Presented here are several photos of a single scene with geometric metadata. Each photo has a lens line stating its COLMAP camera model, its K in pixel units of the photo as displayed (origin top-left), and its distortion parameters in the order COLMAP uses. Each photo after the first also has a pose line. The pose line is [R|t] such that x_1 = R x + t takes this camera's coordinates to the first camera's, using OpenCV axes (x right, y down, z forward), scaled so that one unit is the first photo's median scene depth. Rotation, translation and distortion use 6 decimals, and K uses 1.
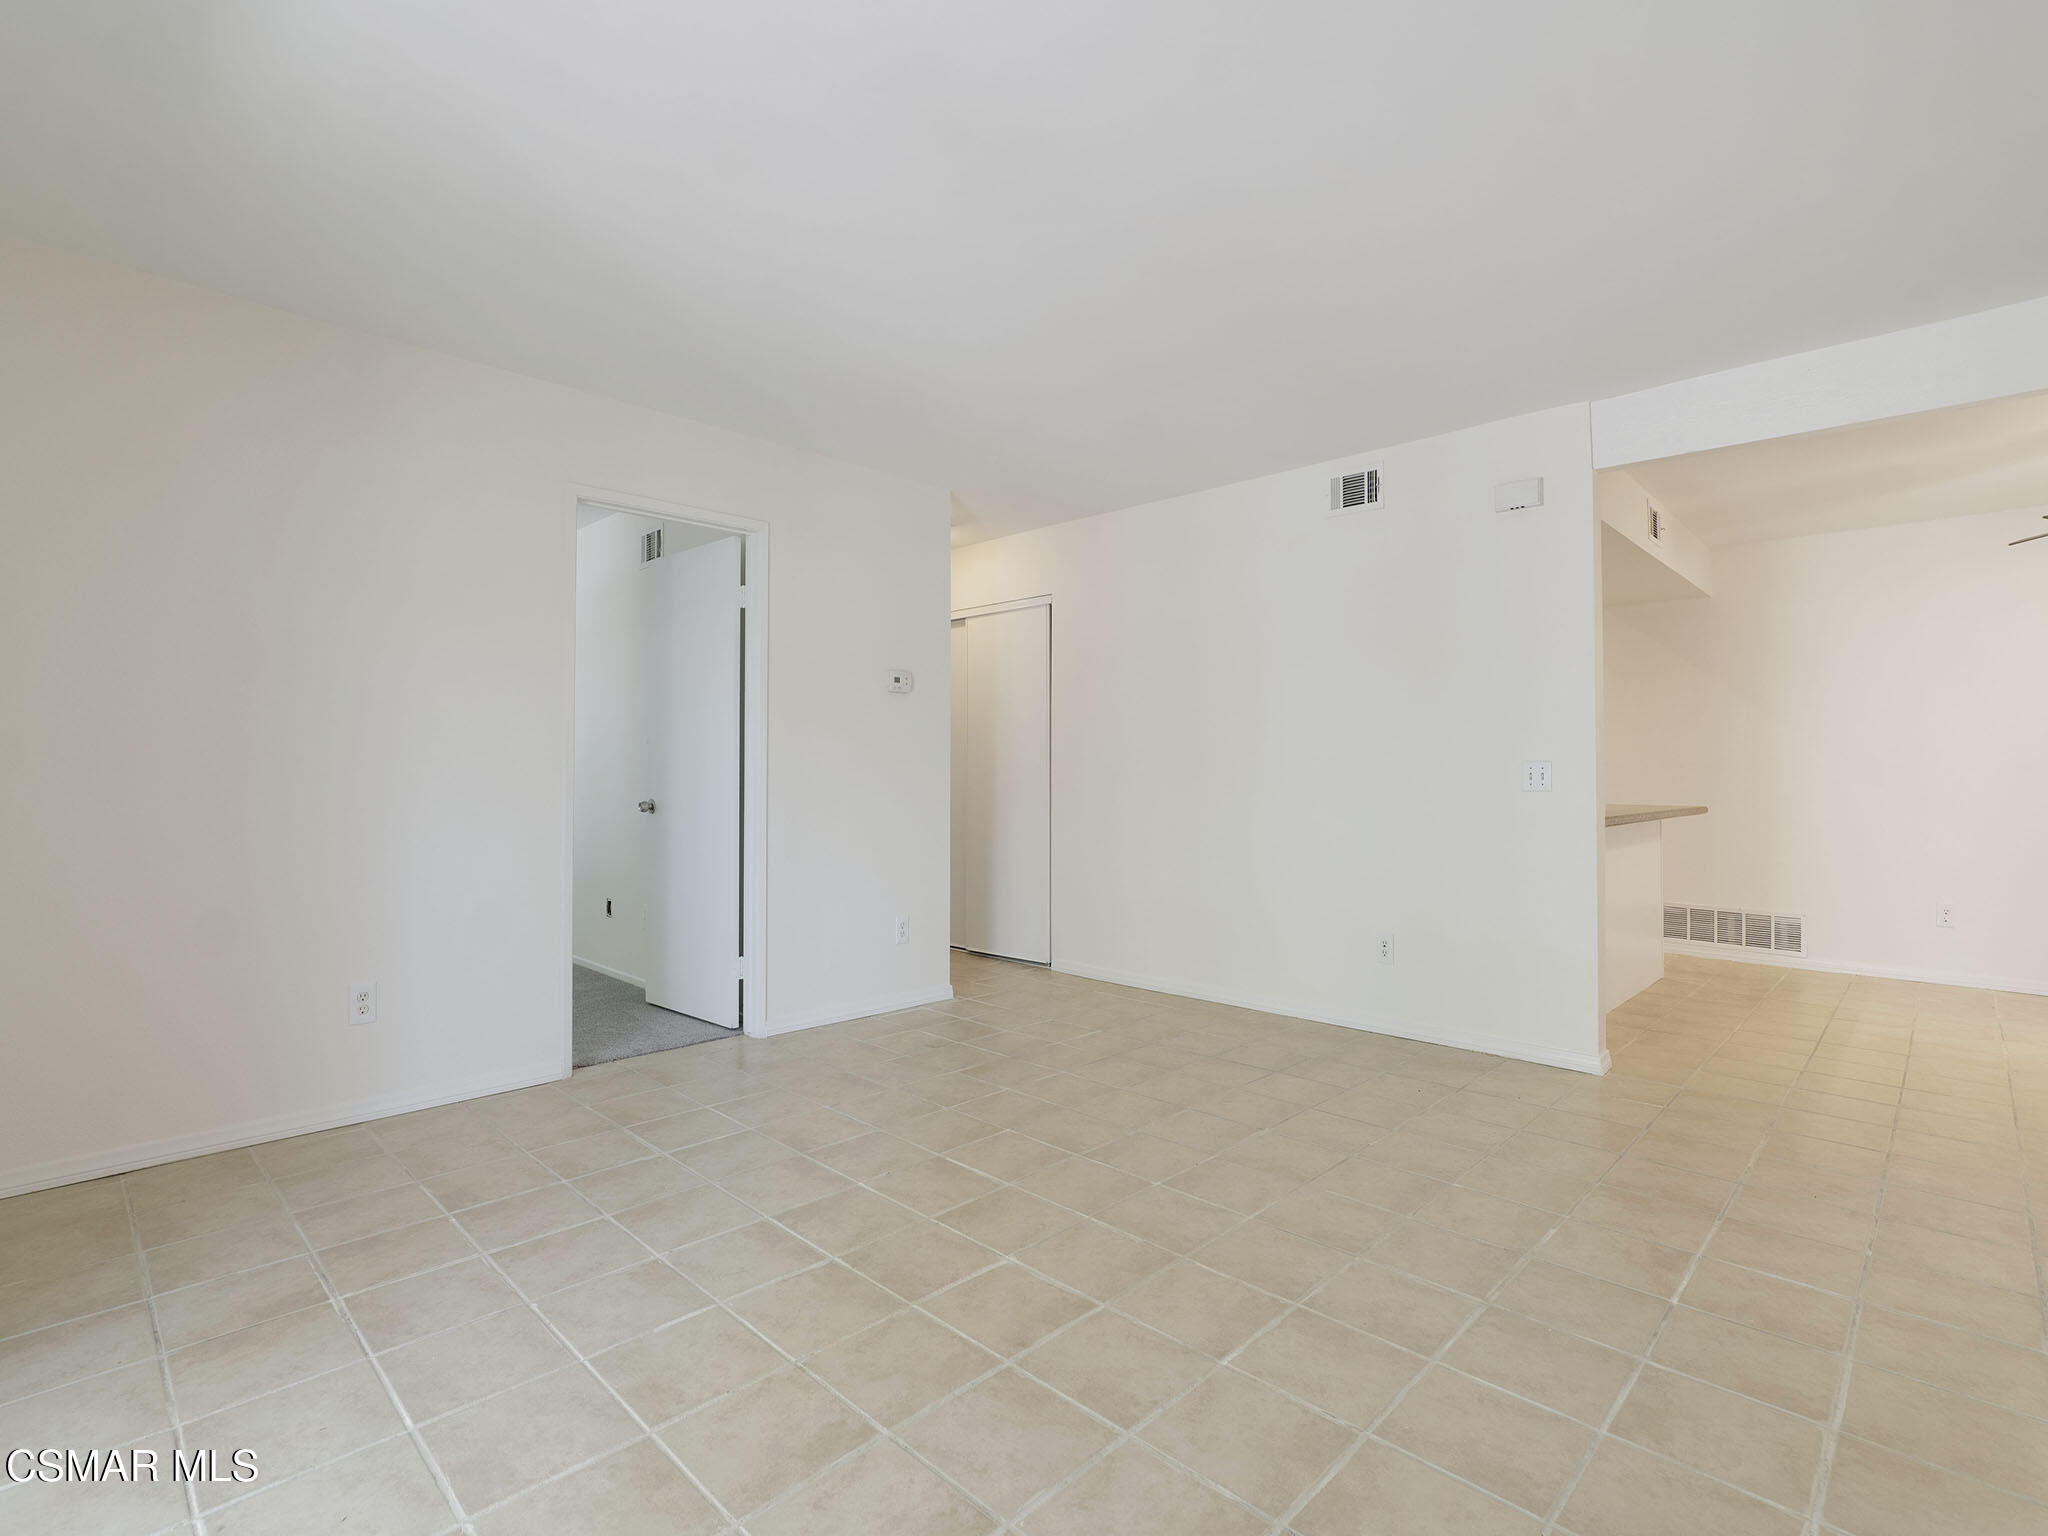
lens RADIAL K [[962.1, 0, 1015.6], [0, 962.1, 767.0], [0, 0, 1]] dist [-0.015723, 0.001609]
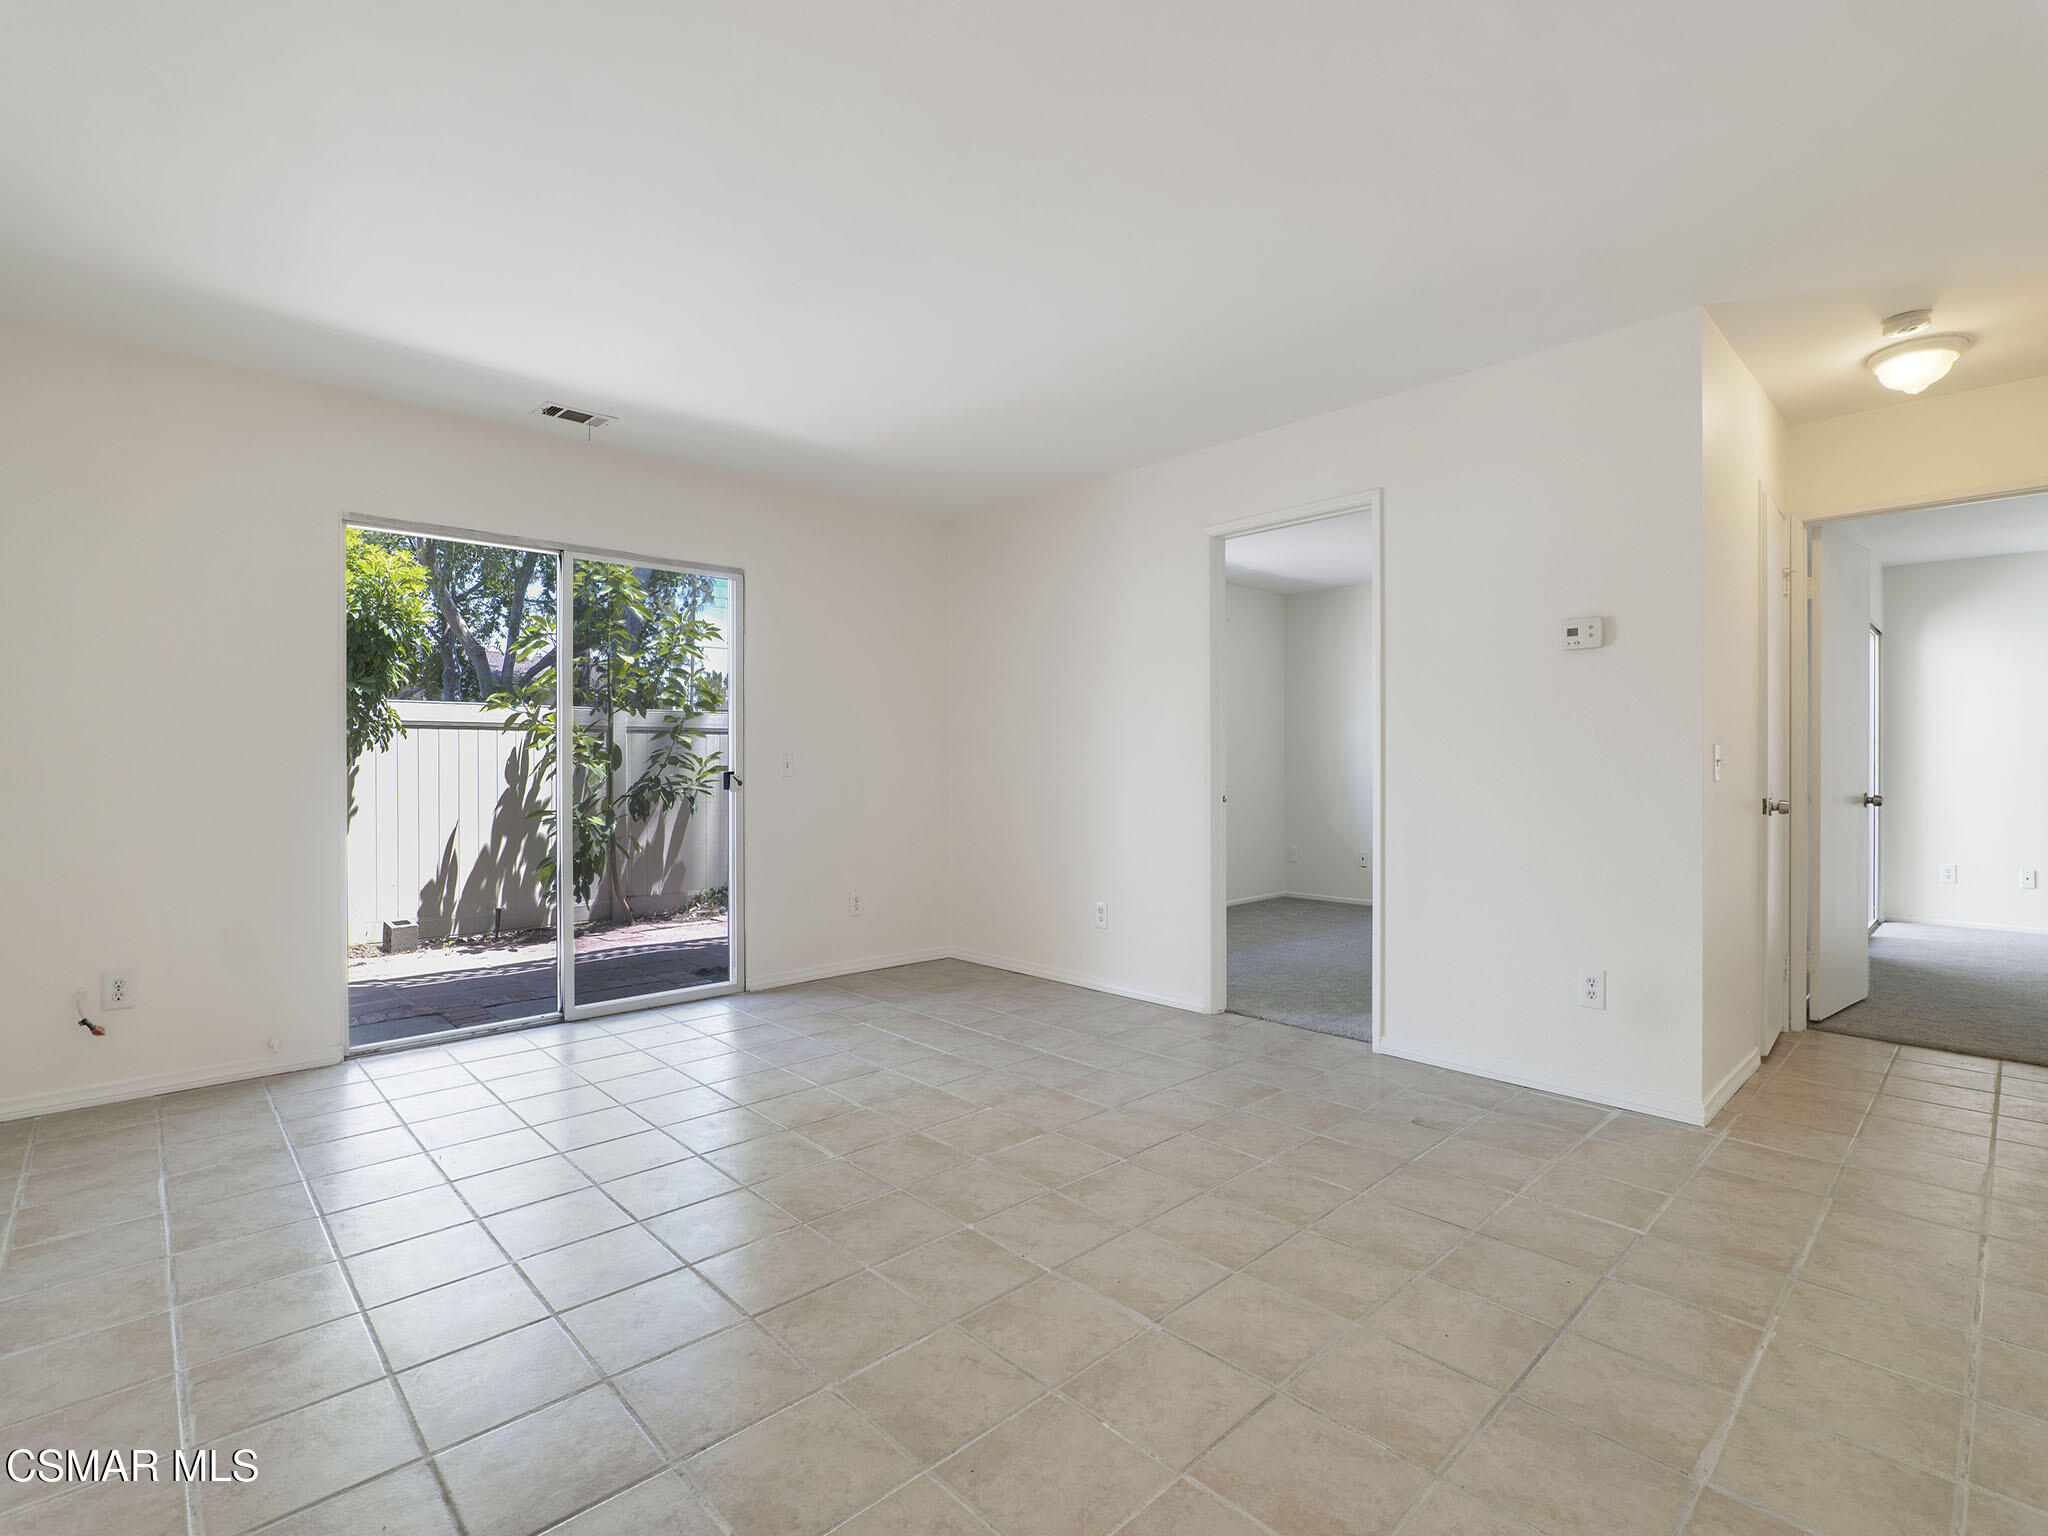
lens RADIAL K [[962.1, 0, 1015.6], [0, 962.1, 767.0], [0, 0, 1]] dist [-0.015723, 0.001609]
pose [[-0.030275, 0.002929, -0.999537, 1.099167], [0.013820, 0.999901, 0.002511, 0.002163], [0.999446, -0.013737, -0.030313, 1.133692]]
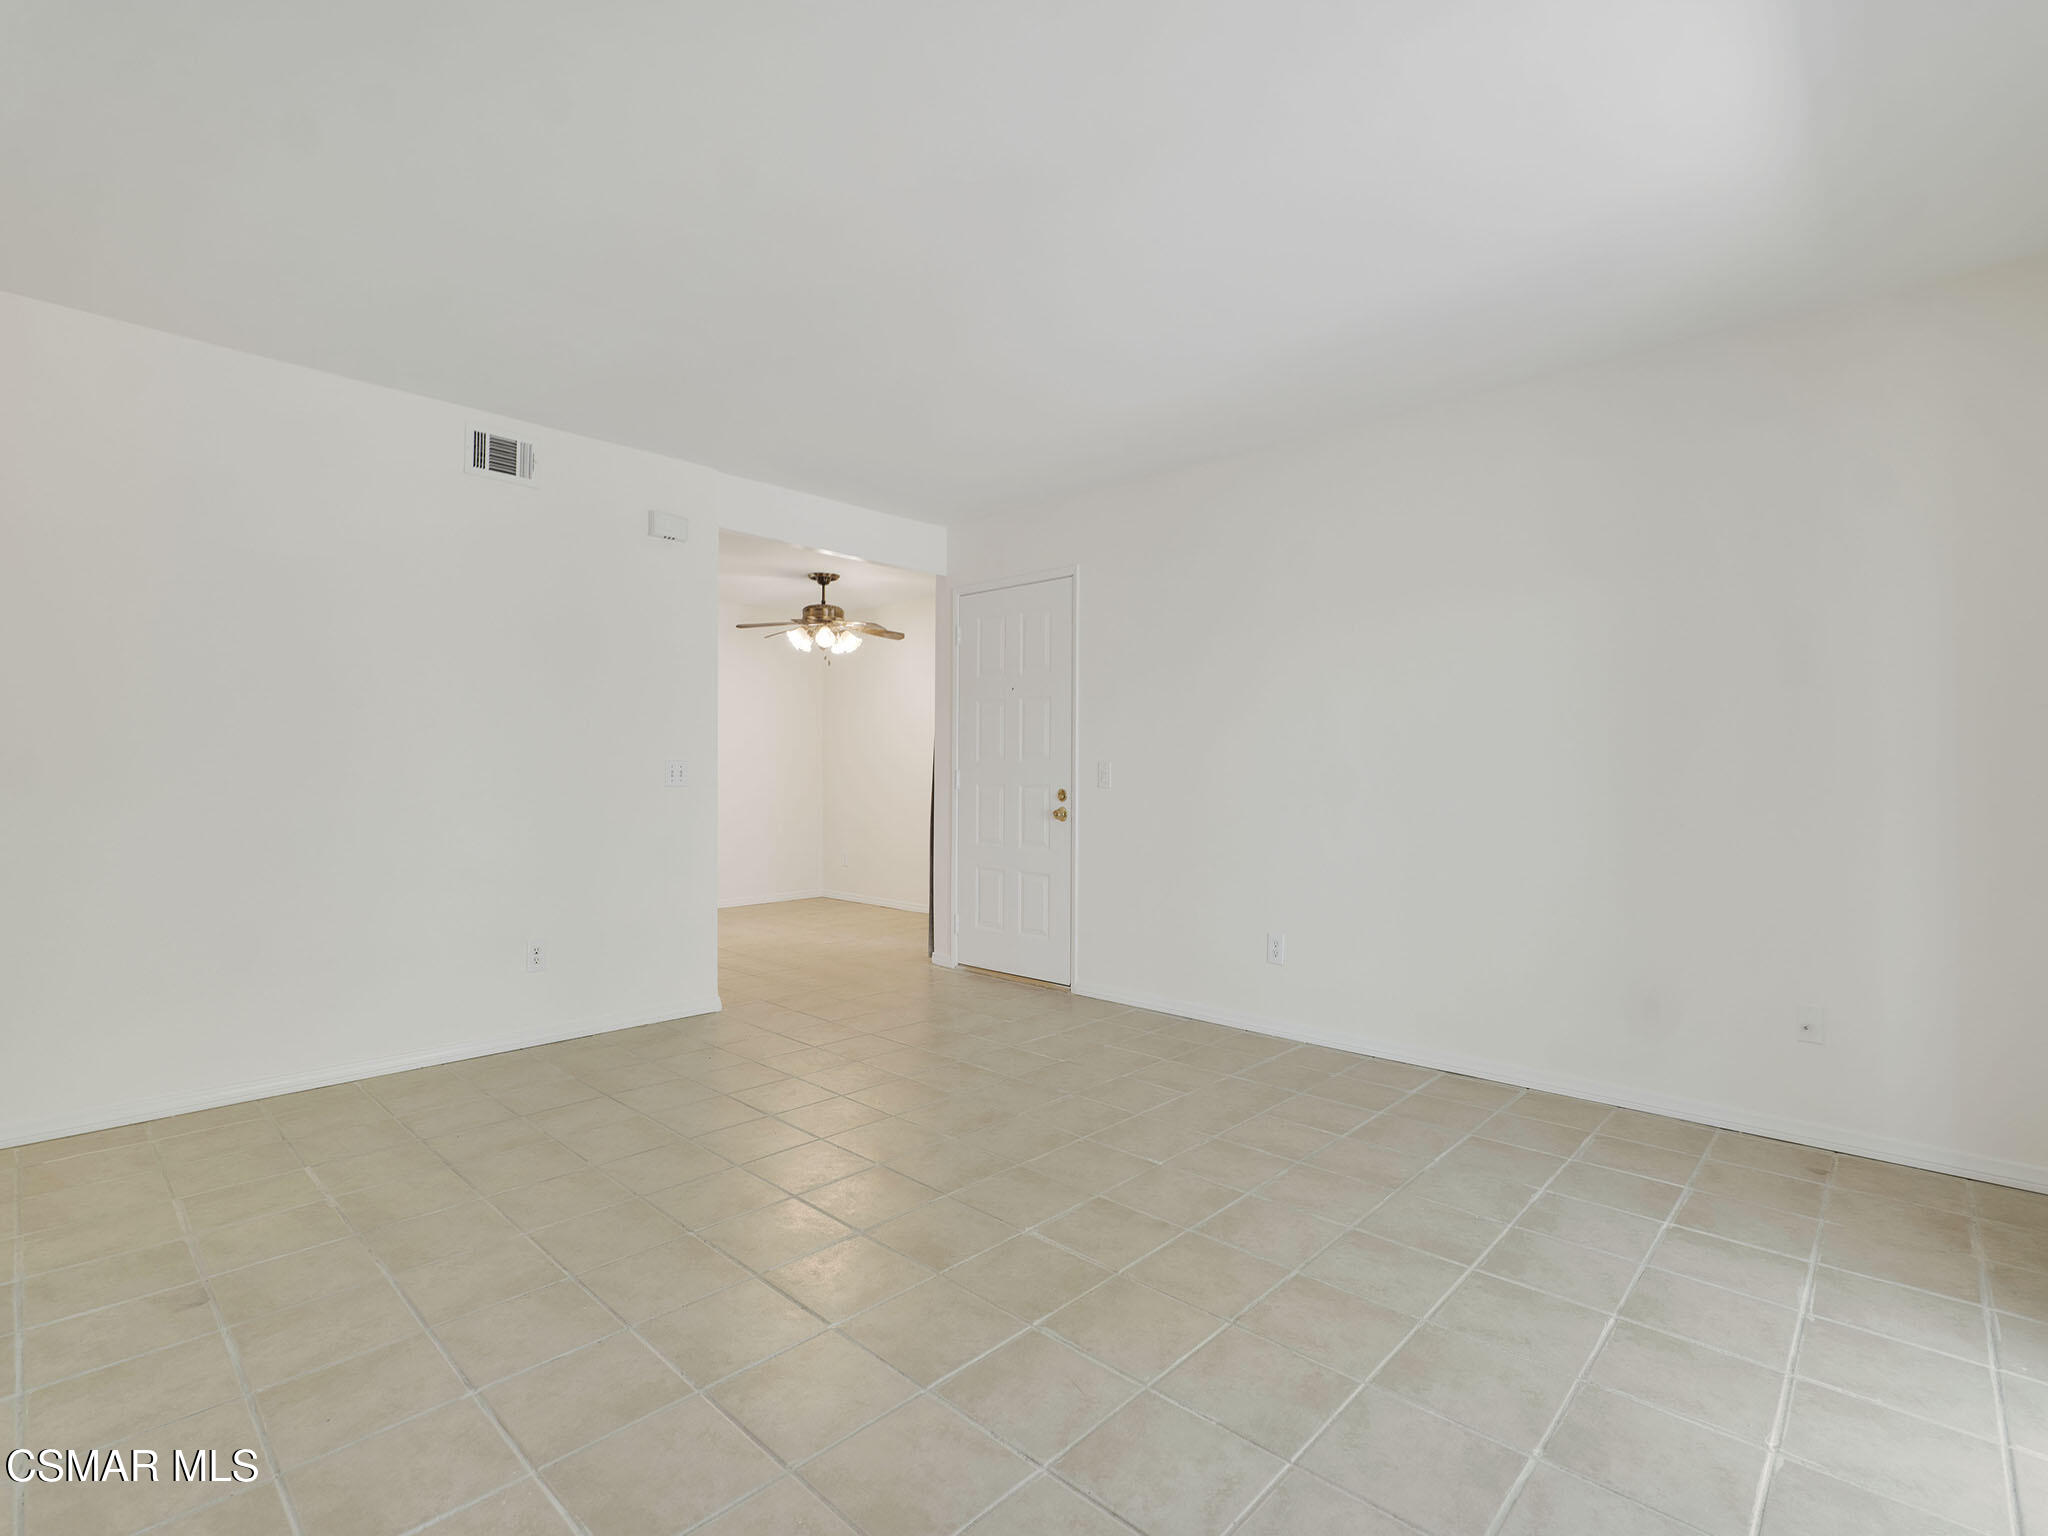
lens RADIAL K [[962.1, 0, 1015.6], [0, 962.1, 767.0], [0, 0, 1]] dist [-0.015723, 0.001609]
pose [[-0.014949, 0.007726, 0.999858, -0.950842], [-0.010176, 0.999917, -0.007879, 0.010214], [-0.999836, -0.010292, -0.014869, 0.923189]]
